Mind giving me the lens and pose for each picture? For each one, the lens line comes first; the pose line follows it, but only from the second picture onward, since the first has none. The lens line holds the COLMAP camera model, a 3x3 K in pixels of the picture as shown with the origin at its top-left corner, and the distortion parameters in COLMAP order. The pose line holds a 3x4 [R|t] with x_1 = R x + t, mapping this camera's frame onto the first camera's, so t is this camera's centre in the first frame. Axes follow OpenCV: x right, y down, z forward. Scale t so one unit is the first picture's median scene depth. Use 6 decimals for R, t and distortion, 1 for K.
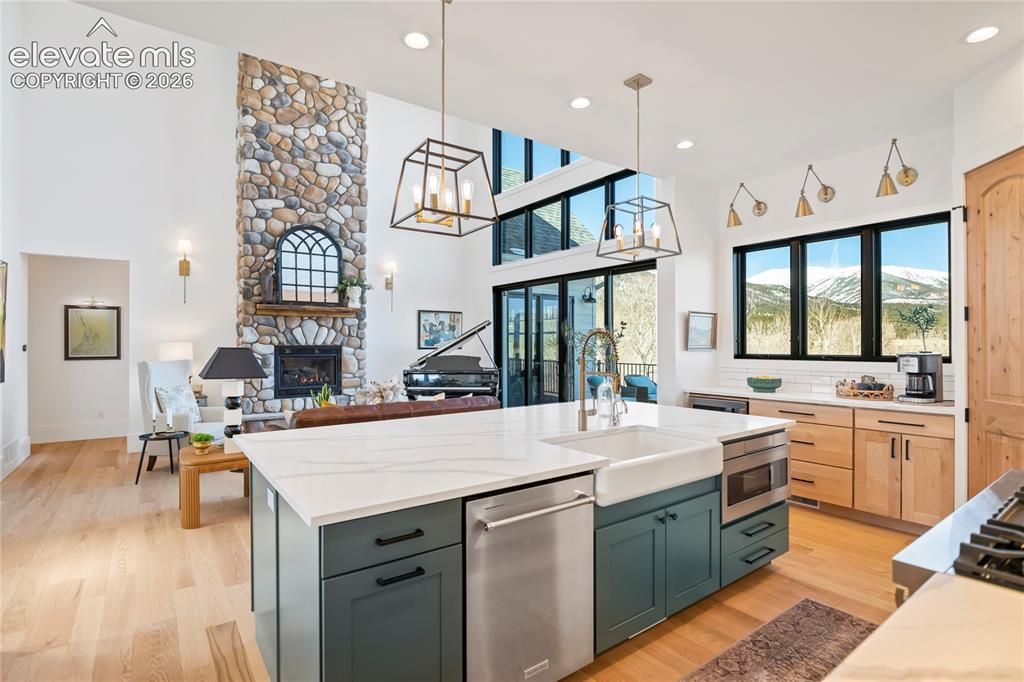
lens RADIAL K [[499.3, 0, 525.6], [0, 499.3, 340.4], [0, 0, 1]] dist [-0.010890, -0.002460]
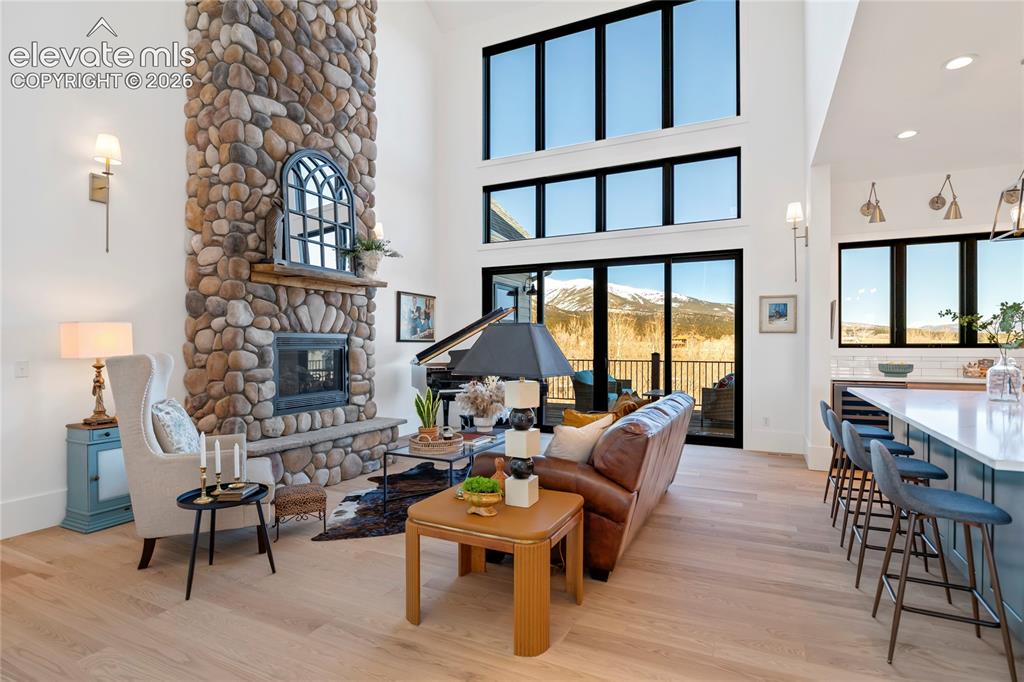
lens RADIAL K [[499.3, 0, 525.2], [0, 499.3, 346.3], [0, 0, 1]] dist [-0.010890, -0.002460]
pose [[0.880995, 0.000659, 0.473125, -0.511408], [-0.005375, 0.999948, 0.008617, 0.020985], [-0.473095, -0.010135, 0.880953, 0.284700]]
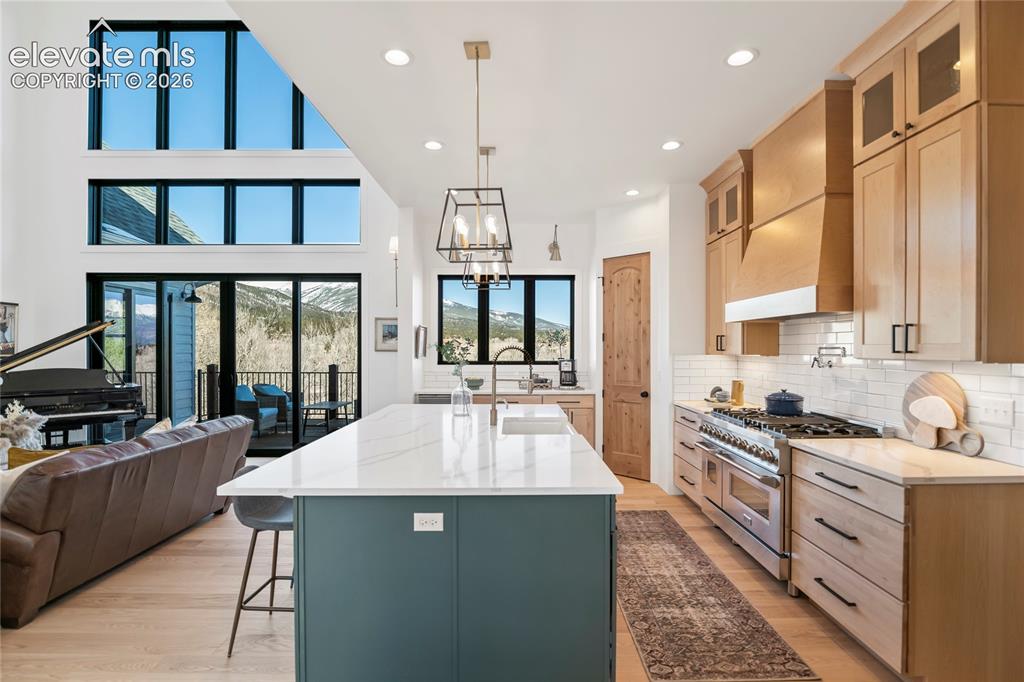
lens RADIAL K [[499.3, 0, 517.2], [0, 499.3, 348.4], [0, 0, 1]] dist [-0.010890, -0.002460]
pose [[0.596521, 0.001783, 0.802595, -0.346510], [-0.008940, 0.999950, 0.004423, -0.008653], [-0.802548, -0.009814, 0.596507, 0.076659]]
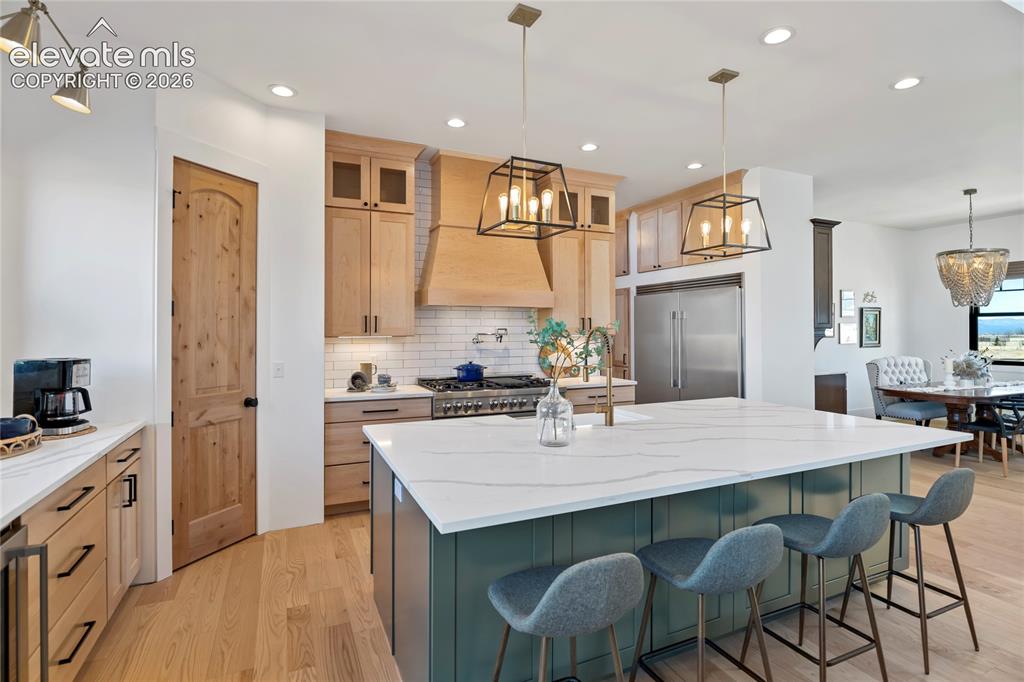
lens RADIAL K [[499.3, 0, 523.6], [0, 499.3, 323.4], [0, 0, 1]] dist [-0.010890, -0.002460]
pose [[-0.976747, 0.002793, 0.214379, 0.024632], [-0.000847, 0.999857, -0.016890, -0.005712], [-0.214395, -0.016679, -0.976605, 0.809203]]
